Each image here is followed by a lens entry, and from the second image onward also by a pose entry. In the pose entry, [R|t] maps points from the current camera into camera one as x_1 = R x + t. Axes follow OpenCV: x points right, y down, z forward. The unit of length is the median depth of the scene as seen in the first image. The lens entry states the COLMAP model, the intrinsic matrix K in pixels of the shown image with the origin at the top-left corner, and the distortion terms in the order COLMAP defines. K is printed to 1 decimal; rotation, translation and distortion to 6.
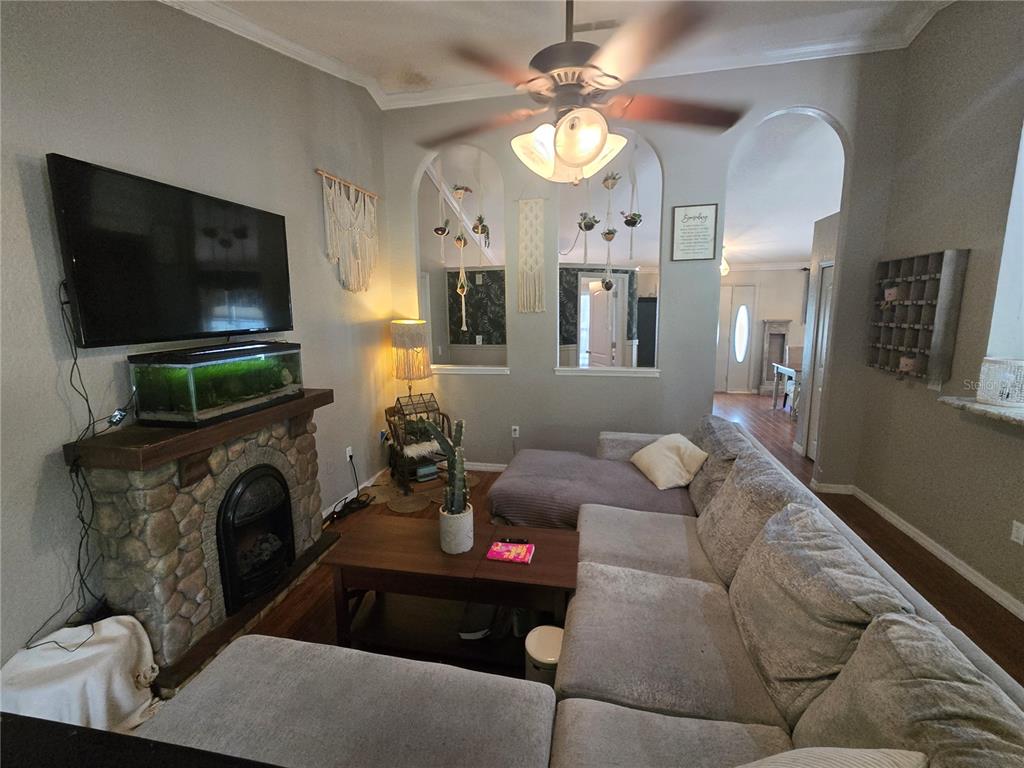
lens RADIAL K [[423.4, 0, 514.2], [0, 423.4, 381.0], [0, 0, 1]] dist [-0.000118, 0.000874]
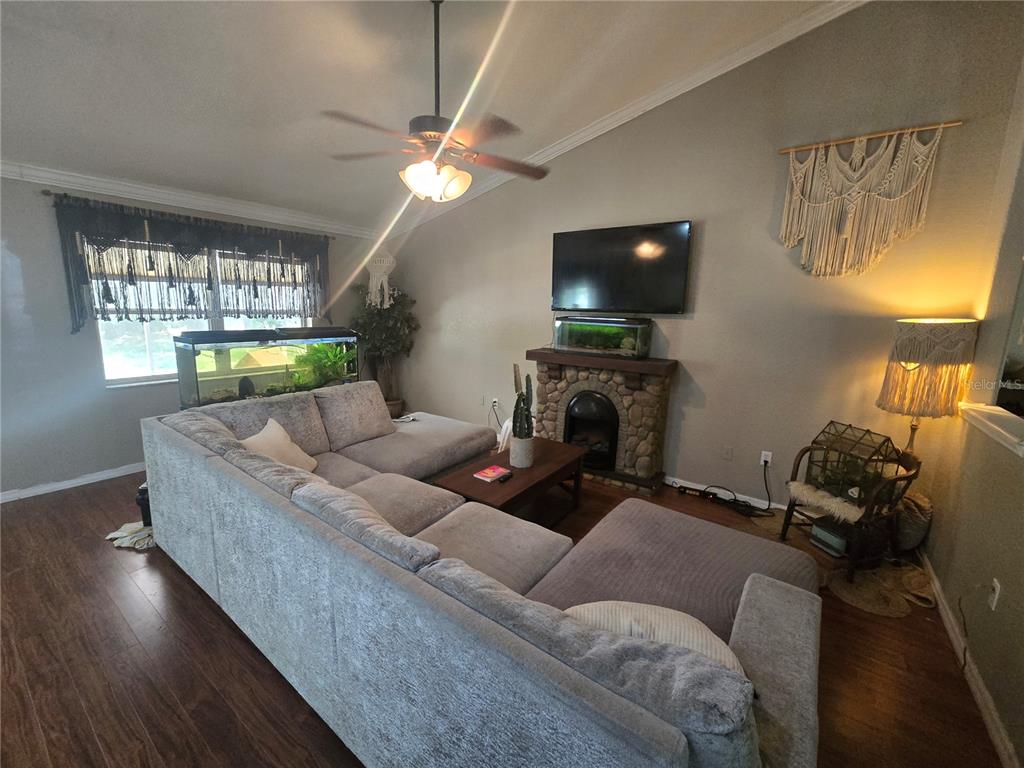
lens RADIAL K [[423.4, 0, 511.6], [0, 423.4, 379.7], [0, 0, 1]] dist [-0.000118, 0.000874]
pose [[-0.392852, 0.166375, -0.904426, 0.882860], [-0.171291, 0.953047, 0.249722, -0.174584], [0.903508, 0.253024, -0.345908, 1.123215]]
